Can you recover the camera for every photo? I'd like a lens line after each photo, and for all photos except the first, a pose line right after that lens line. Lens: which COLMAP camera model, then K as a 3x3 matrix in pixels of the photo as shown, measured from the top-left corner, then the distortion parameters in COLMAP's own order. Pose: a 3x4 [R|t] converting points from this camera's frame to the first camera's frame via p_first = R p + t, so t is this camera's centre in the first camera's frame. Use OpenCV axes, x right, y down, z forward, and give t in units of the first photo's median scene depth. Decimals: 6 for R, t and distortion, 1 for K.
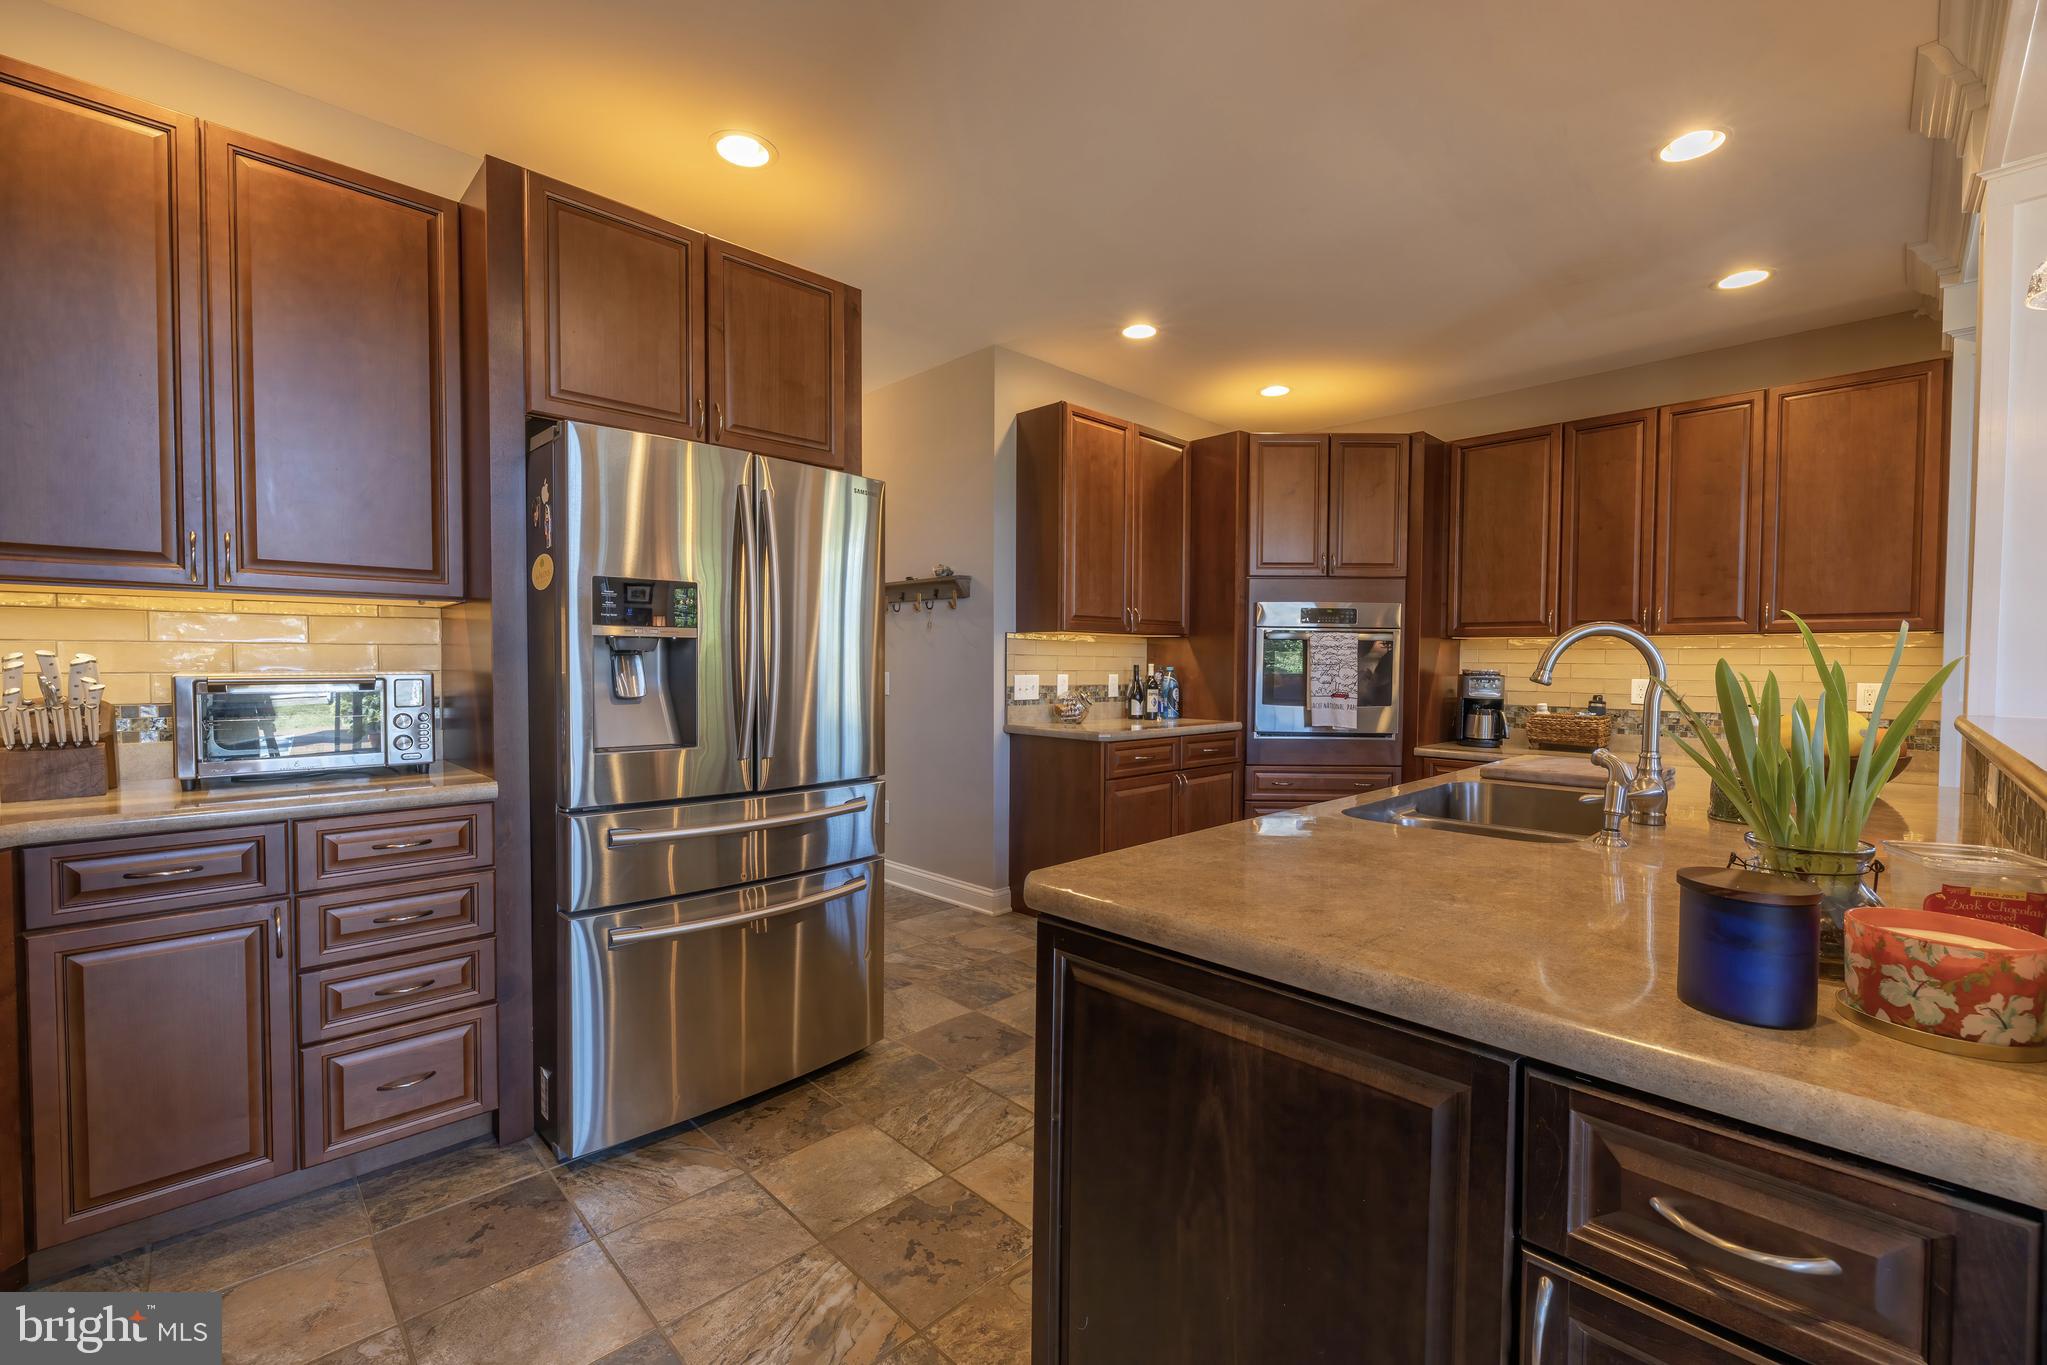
lens RADIAL K [[850.5, 0, 1026.0], [0, 850.5, 682.8], [0, 0, 1]] dist [-0.001237, -0.000396]
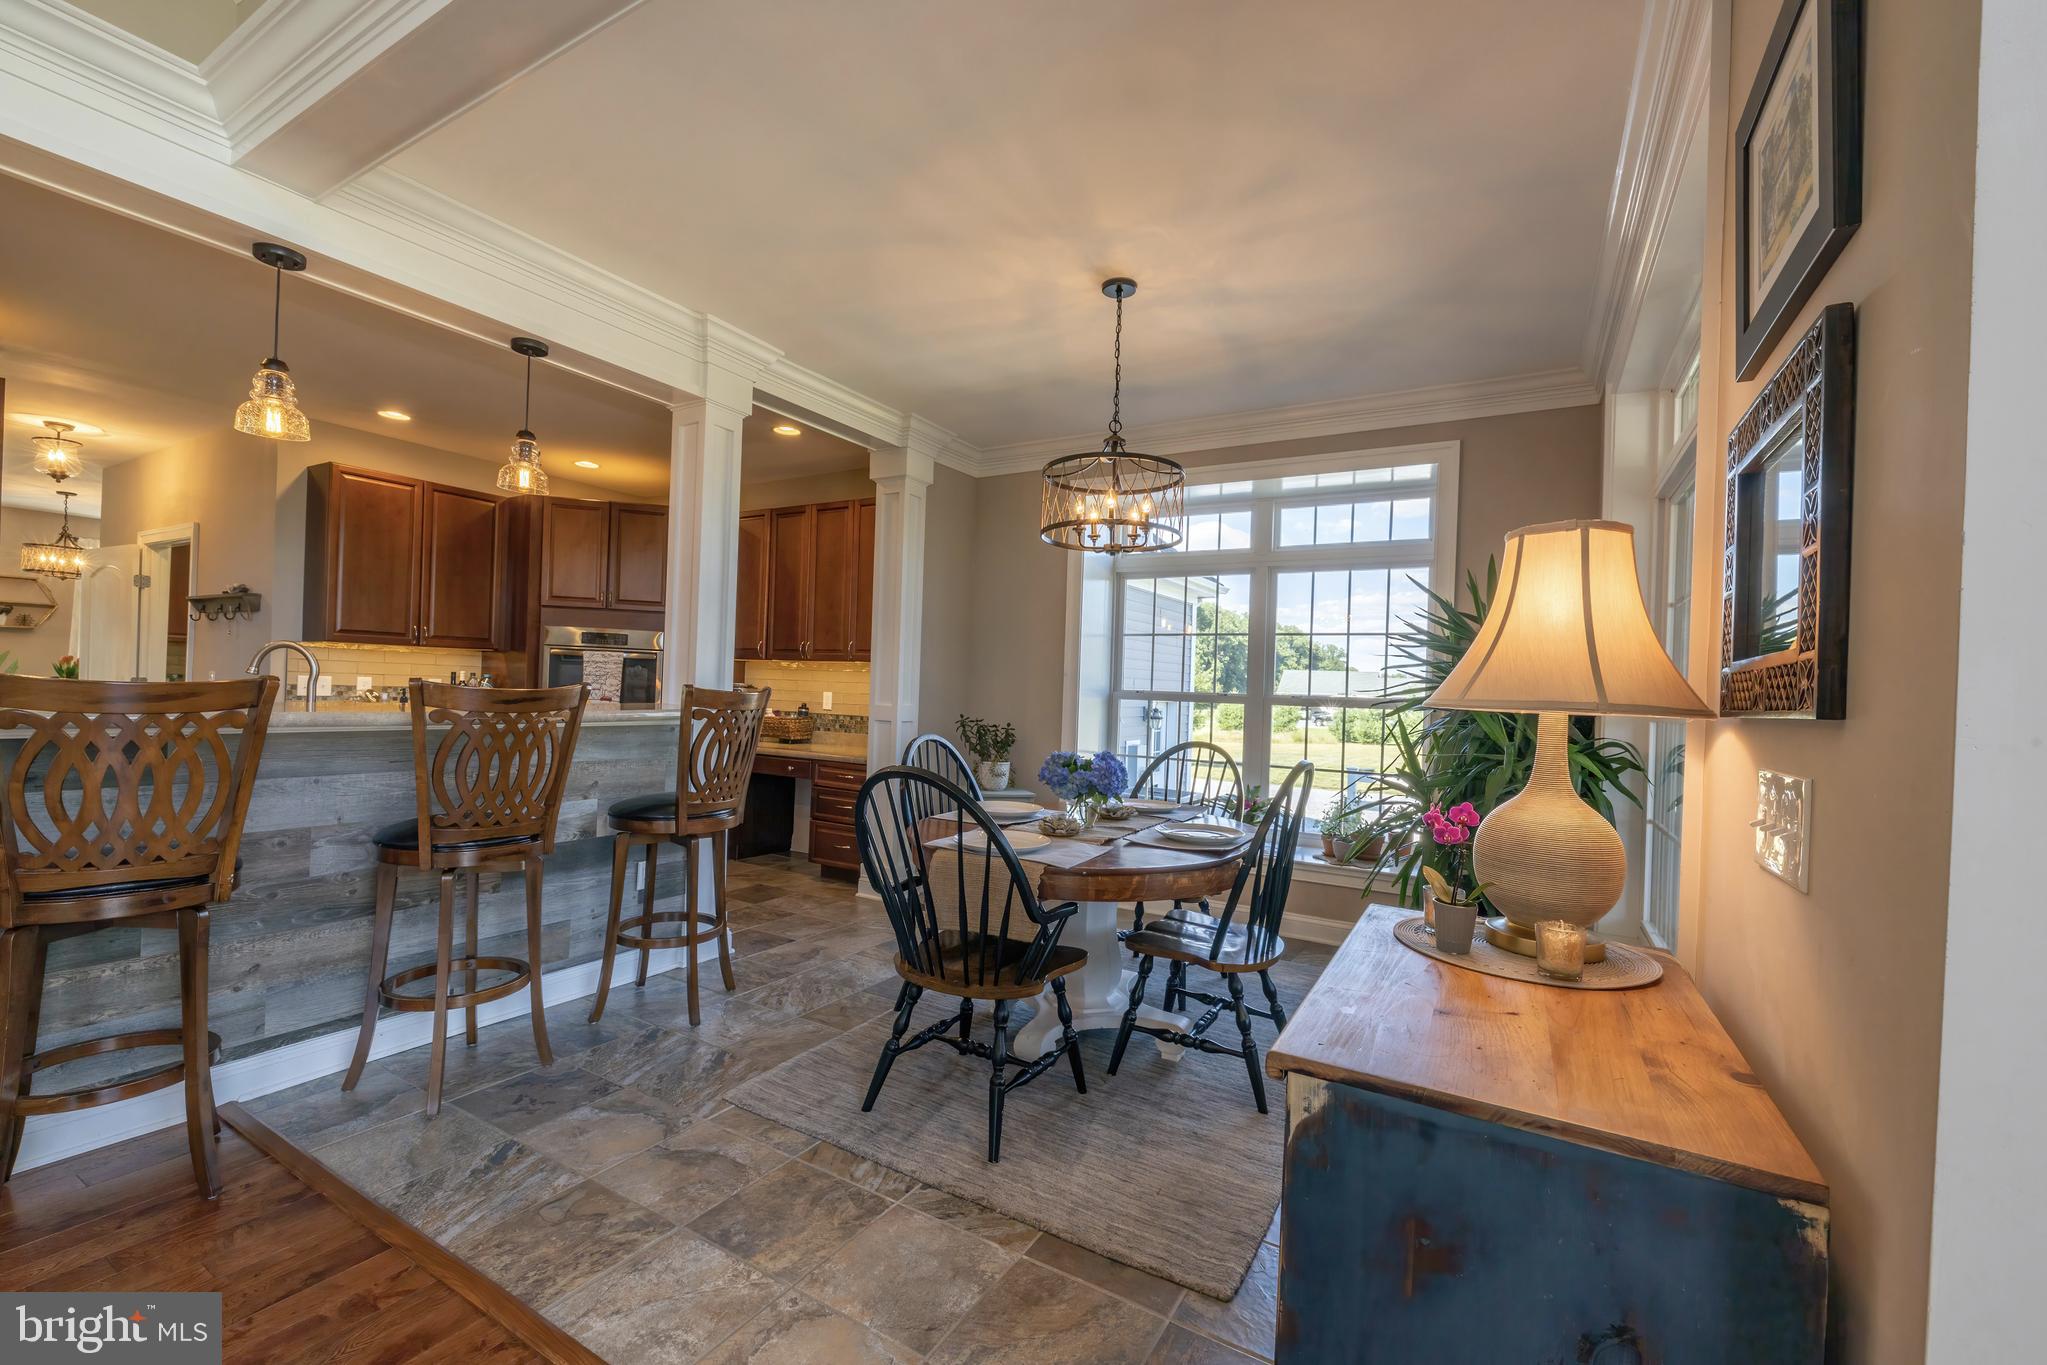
lens RADIAL K [[850.5, 0, 1025.5], [0, 850.5, 687.7], [0, 0, 1]] dist [-0.001237, -0.000396]
pose [[0.965641, 0.027033, 0.258470, 0.659799], [-0.021584, 0.999481, -0.023899, 0.014828], [-0.258982, 0.017499, 0.965724, -0.448987]]
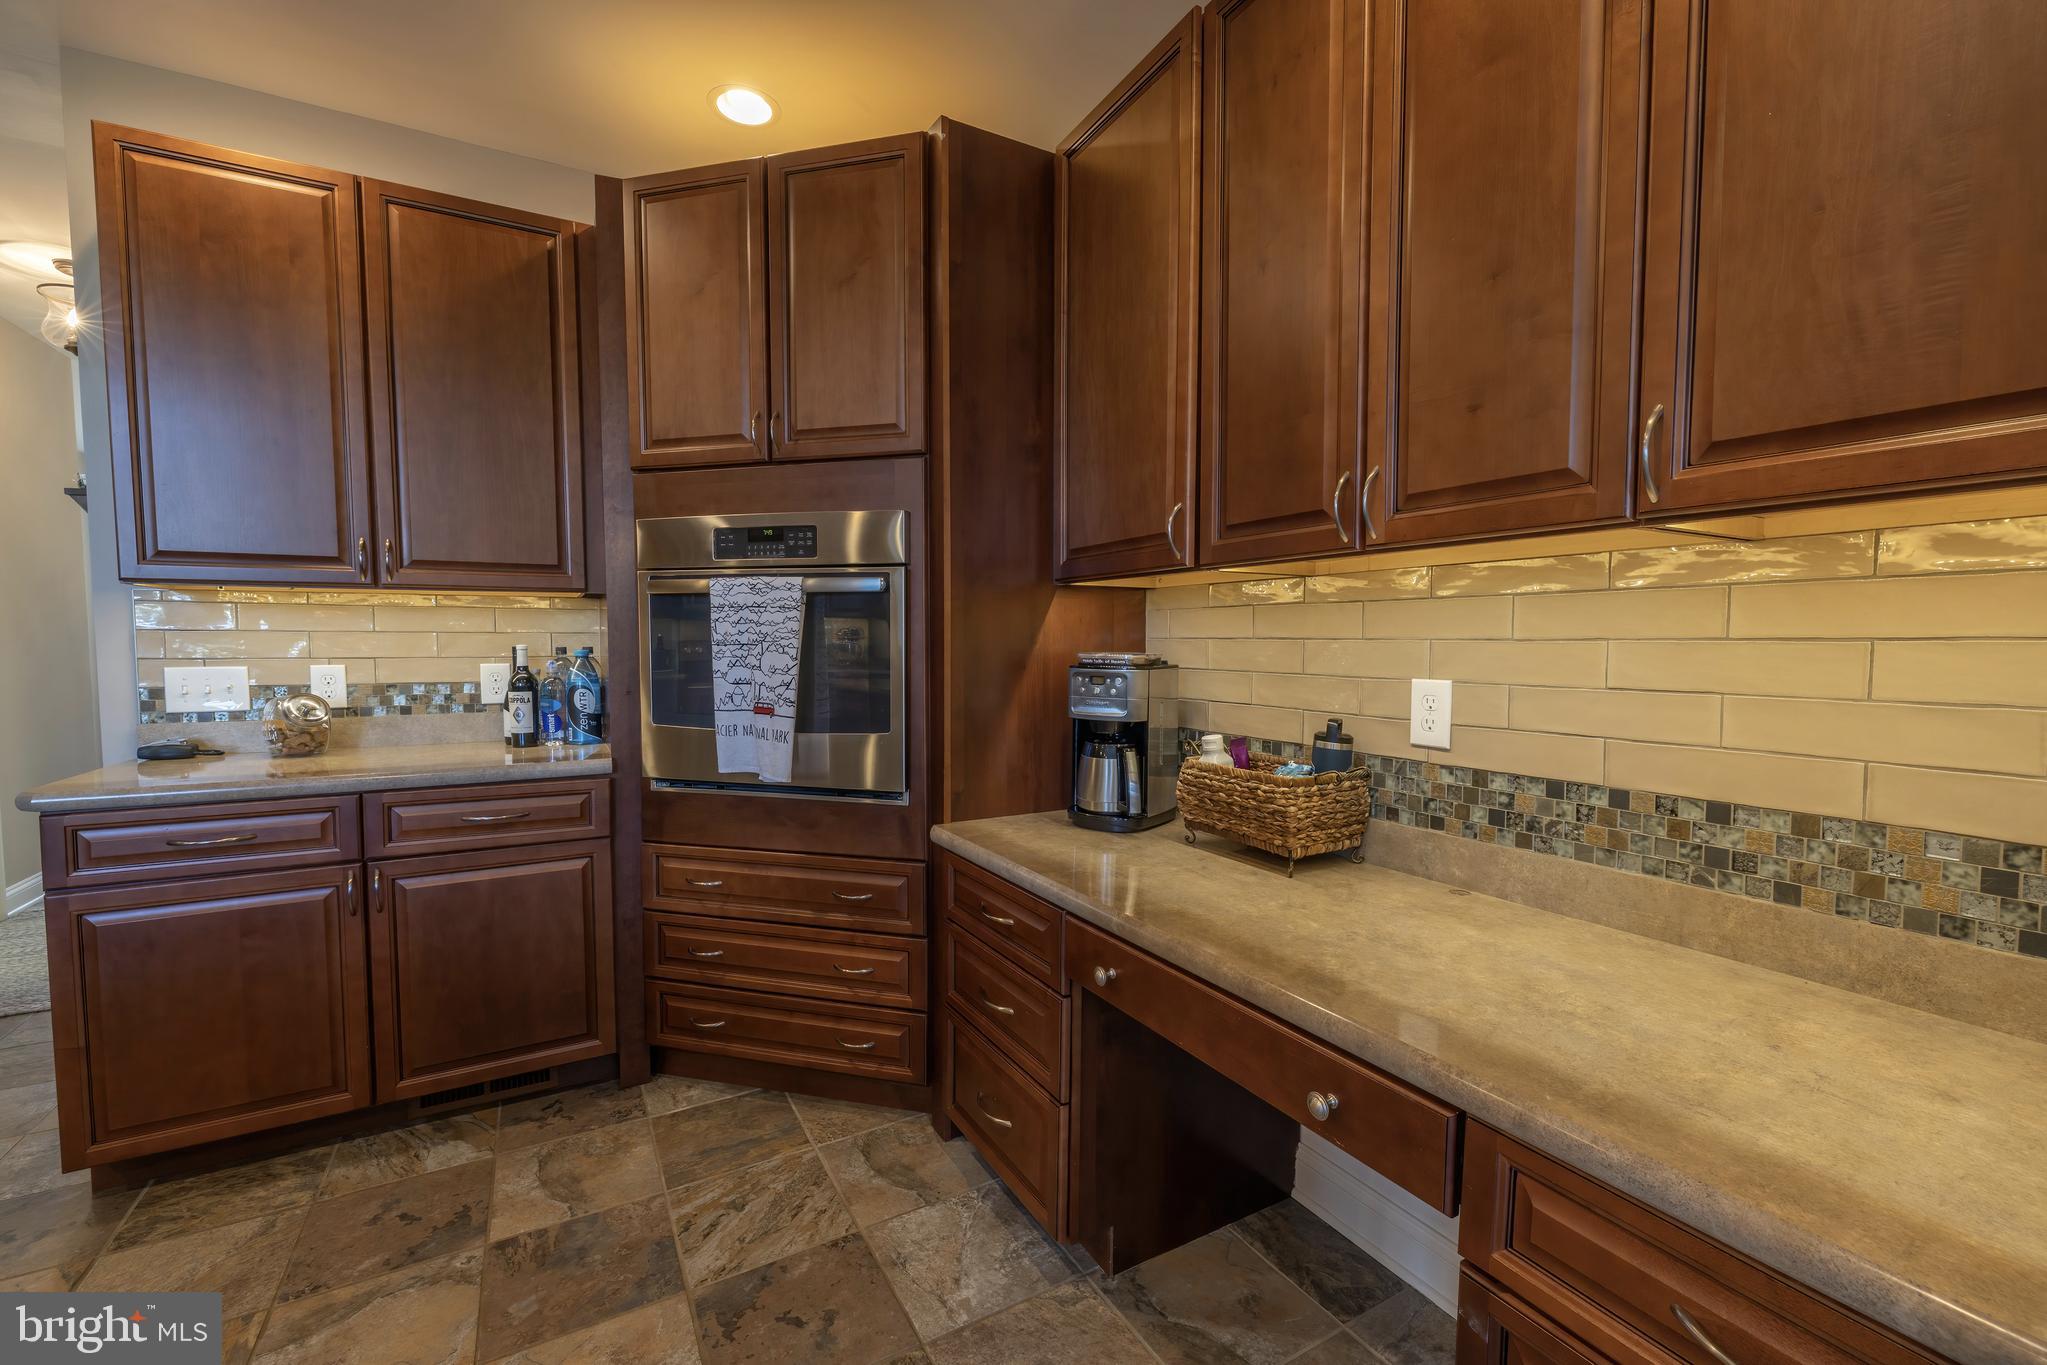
lens RADIAL K [[850.5, 0, 1025.9], [0, 850.5, 683.1], [0, 0, 1]] dist [-0.001237, -0.000396]
pose [[0.967342, 0.006234, -0.253400, 0.632024], [0.000949, 0.999602, 0.028212, -0.013172], [0.253475, -0.027531, 0.966950, 0.583132]]
